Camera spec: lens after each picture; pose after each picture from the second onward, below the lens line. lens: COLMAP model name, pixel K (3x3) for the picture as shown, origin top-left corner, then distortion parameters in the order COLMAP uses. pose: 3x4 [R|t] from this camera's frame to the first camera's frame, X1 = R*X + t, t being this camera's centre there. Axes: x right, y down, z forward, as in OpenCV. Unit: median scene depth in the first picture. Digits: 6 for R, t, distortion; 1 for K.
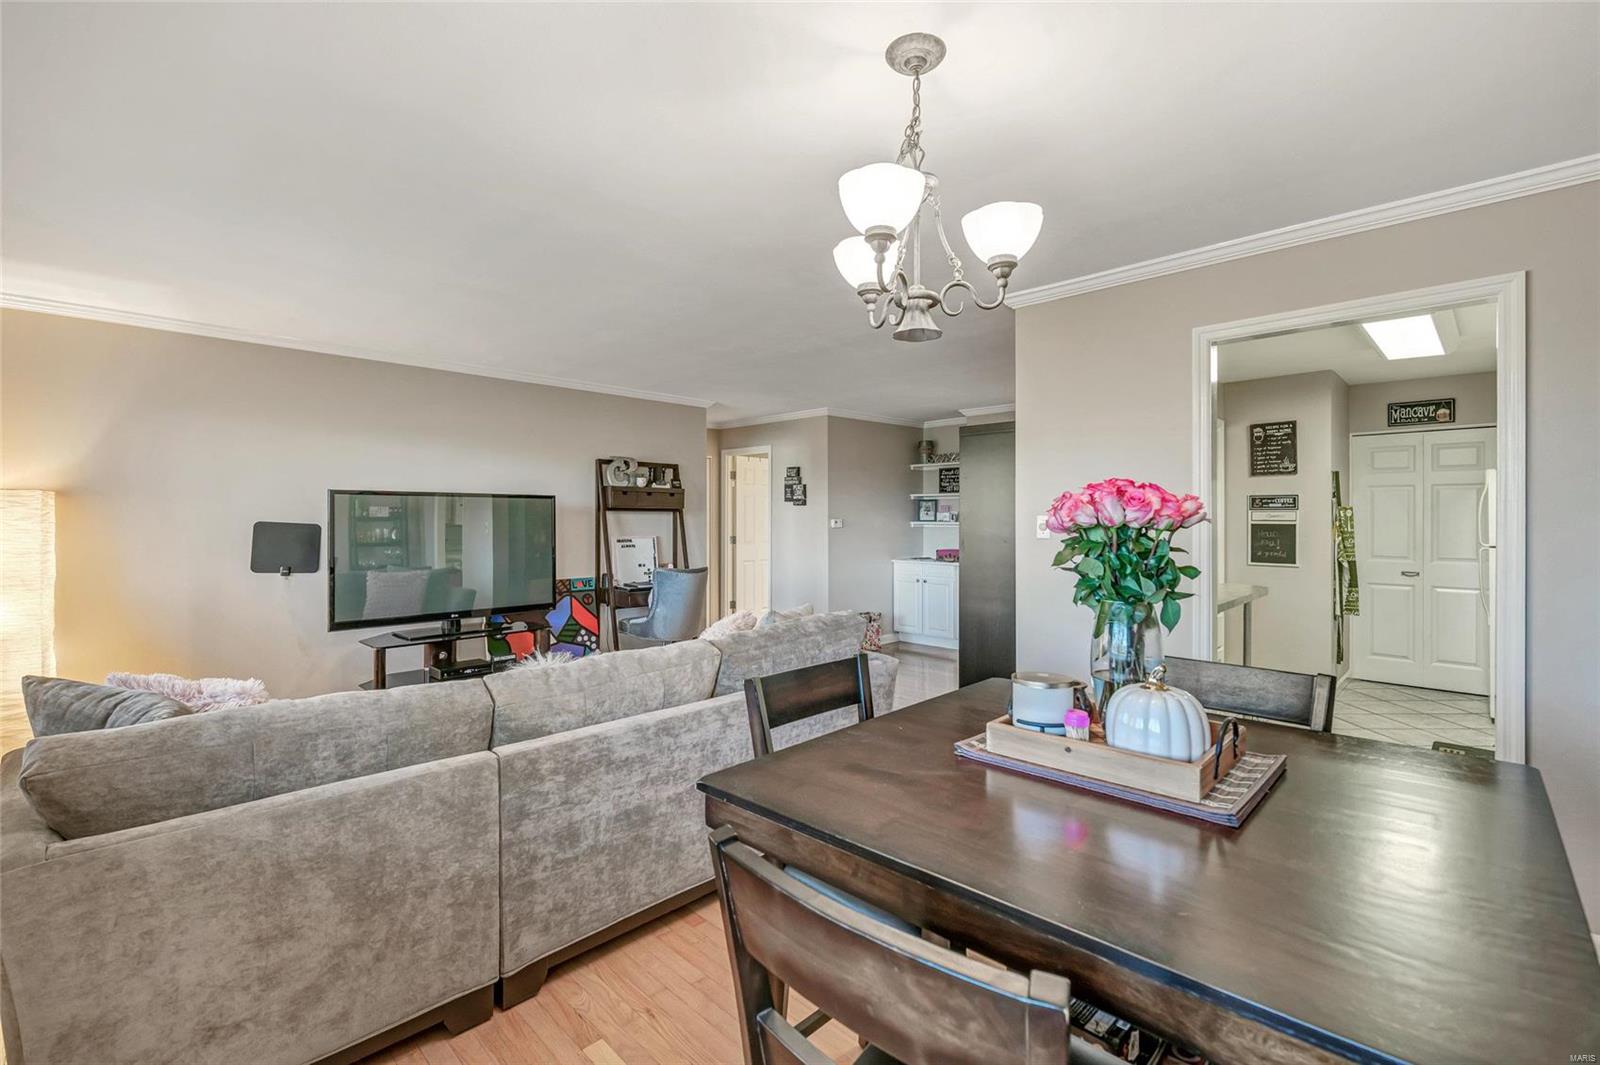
lens RADIAL K [[701.4, 0, 801.4], [0, 701.4, 519.3], [0, 0, 1]] dist [-0.001844, -0.000059]
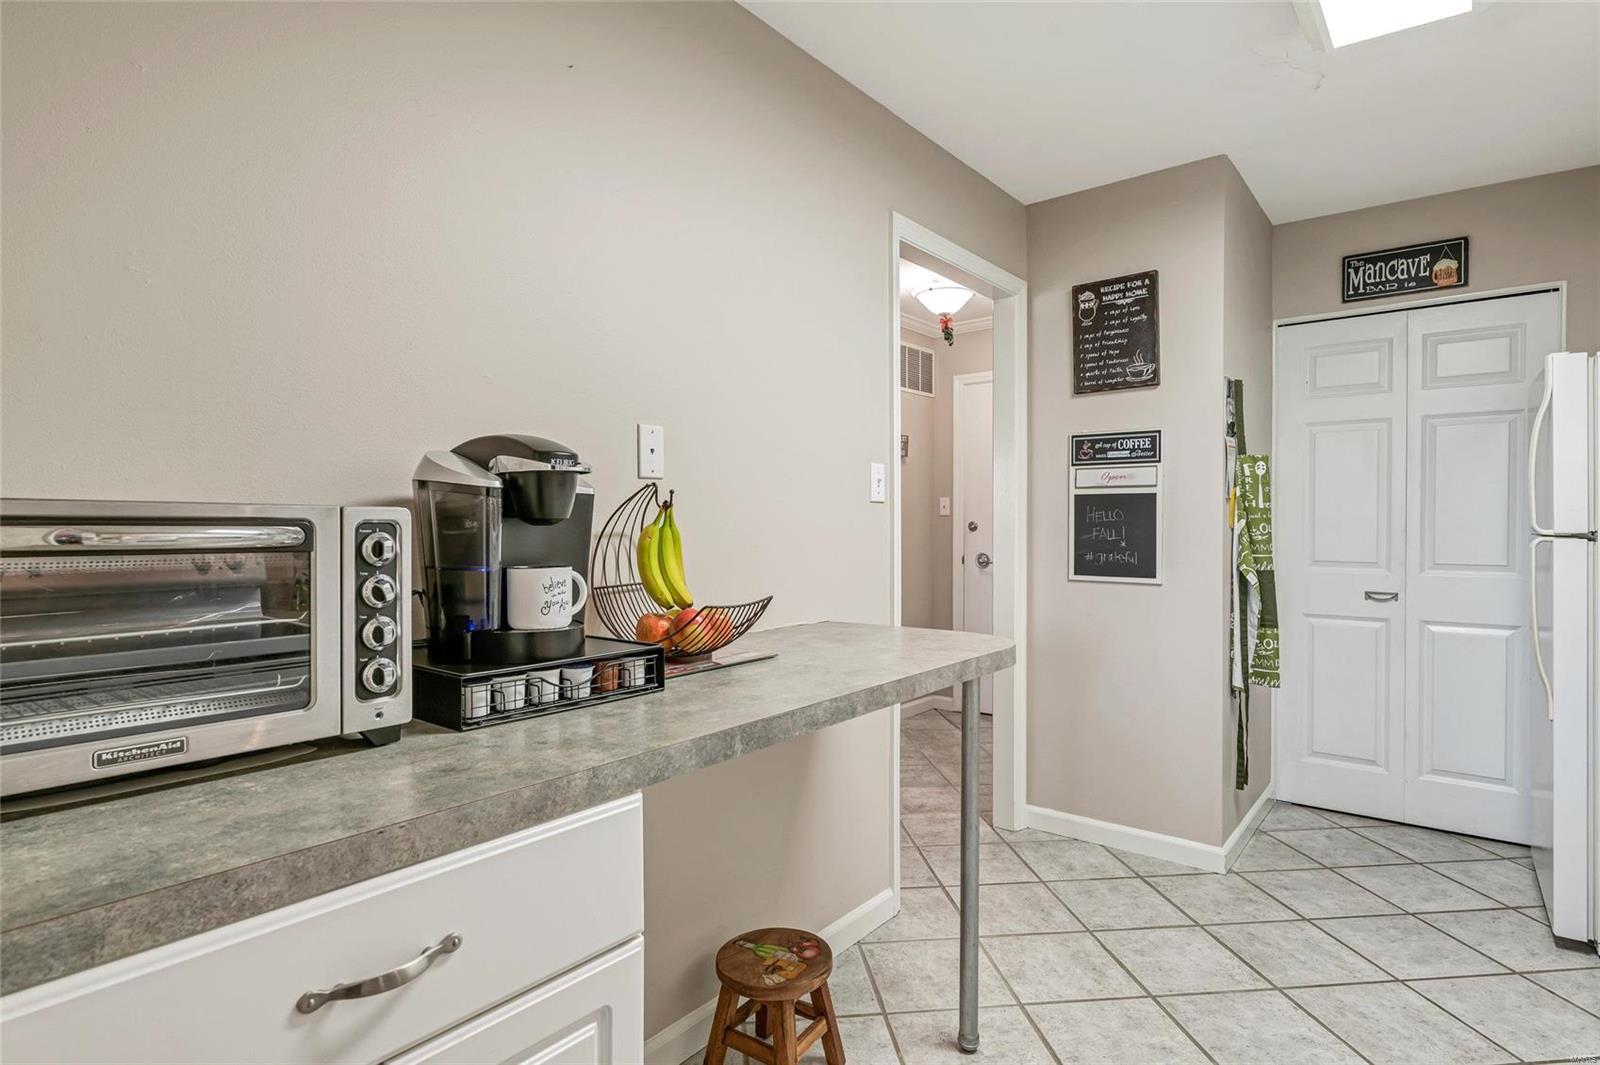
lens RADIAL K [[839.9, 0, 800.0], [0, 839.9, 532.5], [0, 0, 1]] dist [0.002563, 0.000362]
pose [[0.994054, -0.001819, 0.108870, 0.400176], [0.000886, 0.999963, 0.008614, 0.027499], [-0.108881, -0.008466, 0.994019, 0.458812]]
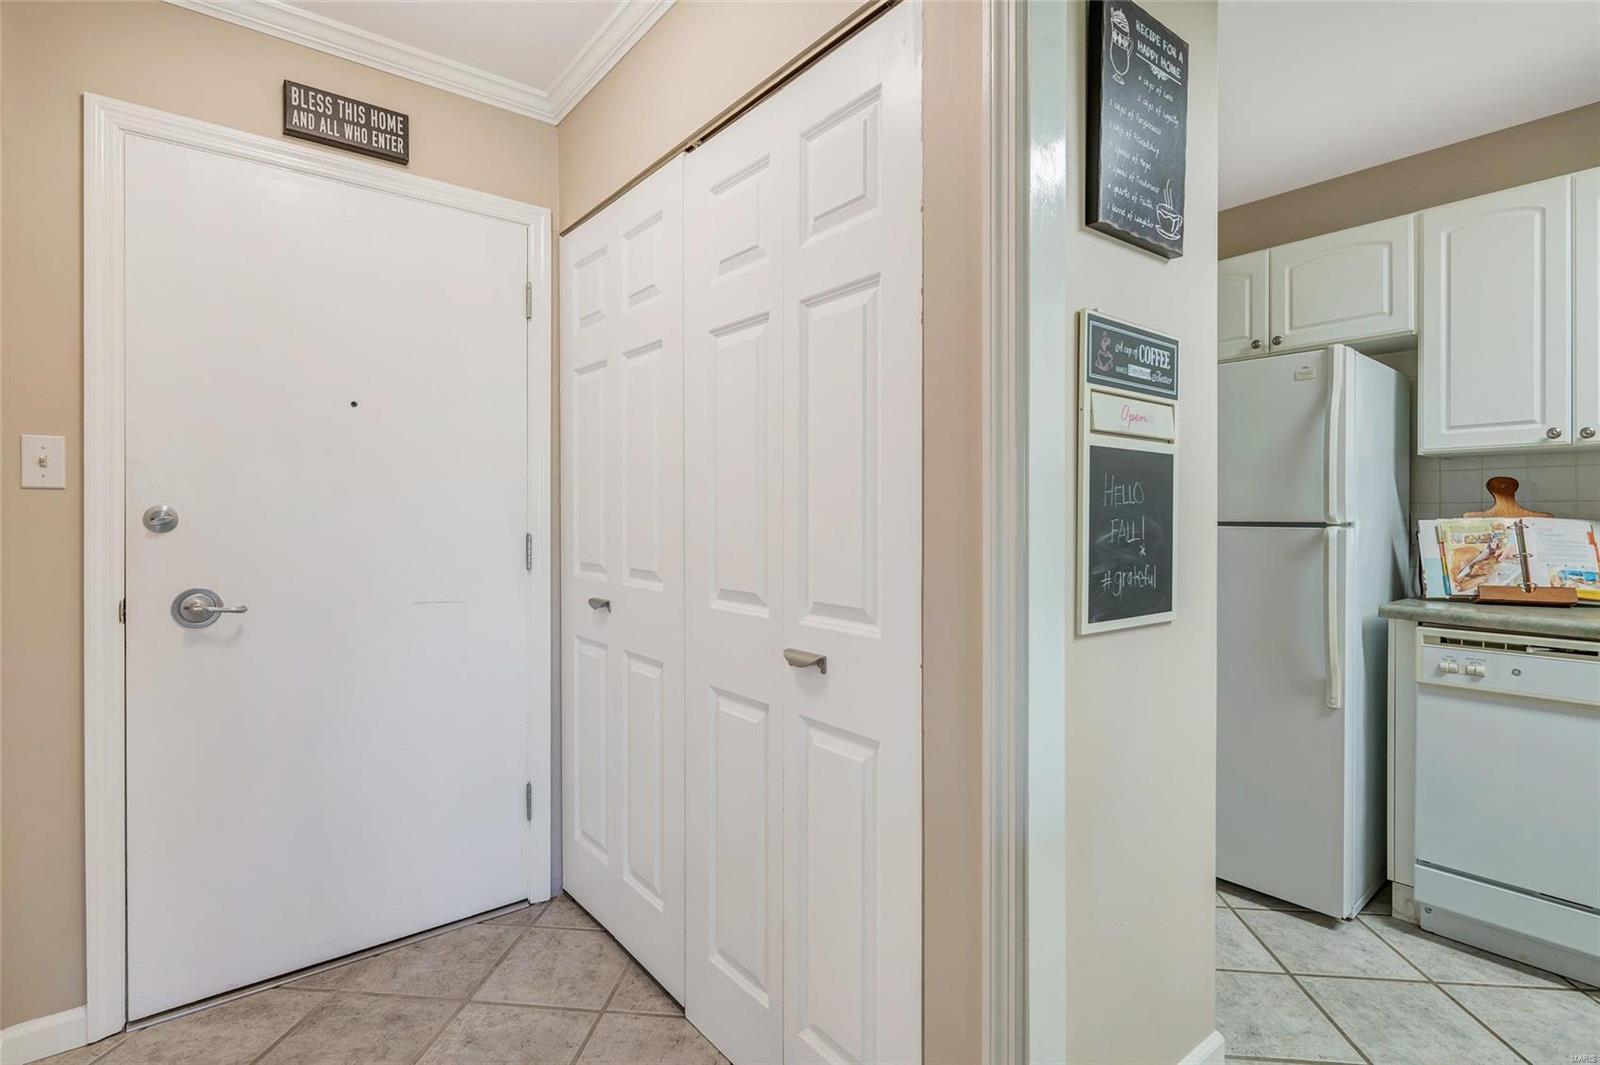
lens RADIAL K [[772.4, 0, 801.1], [0, 772.4, 521.5], [0, 0, 1]] dist [0.000586, -0.000900]
pose [[0.107916, -0.003935, 0.994152, 0.402621], [0.001969, 0.999991, 0.003745, 0.029095], [-0.994158, 0.001553, 0.107923, 1.082012]]
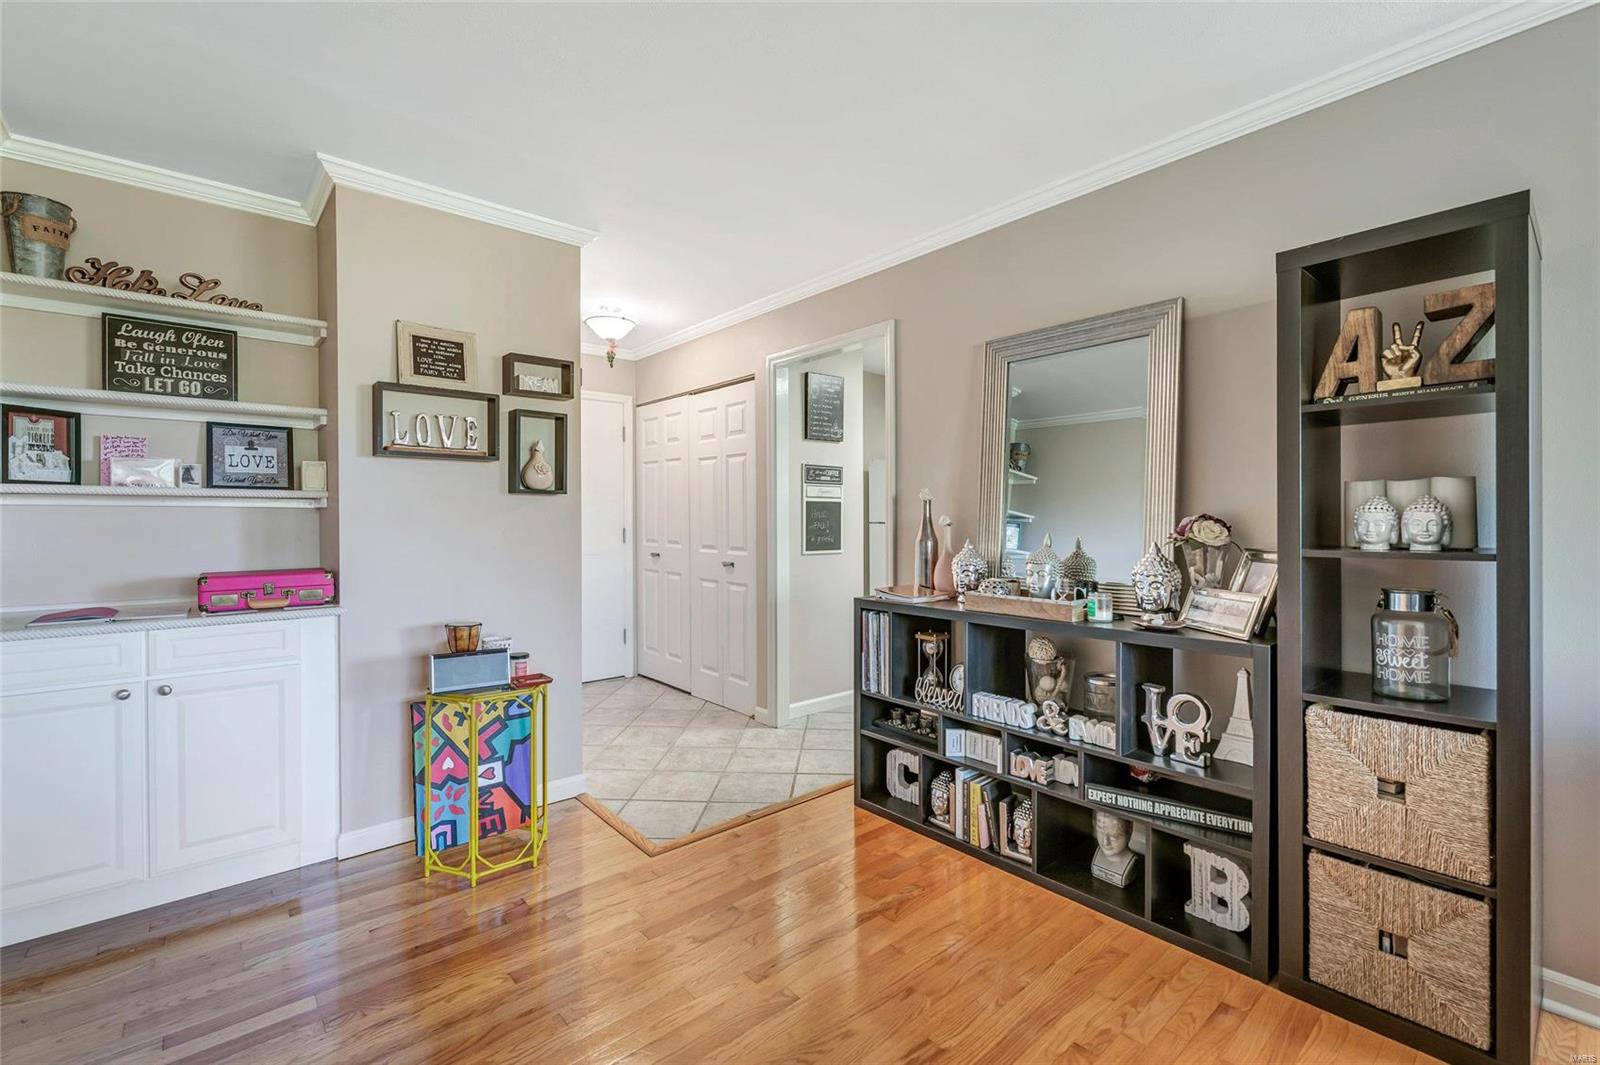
lens RADIAL K [[689.5, 0, 800.0], [0, 689.5, 532.5], [0, 0, 1]] dist [-0.000553, -0.000037]
pose [[0.070872, -0.018889, 0.997307, -0.118427], [0.005454, 0.999813, 0.018549, 0.027126], [-0.997471, 0.004125, 0.070961, 0.970039]]
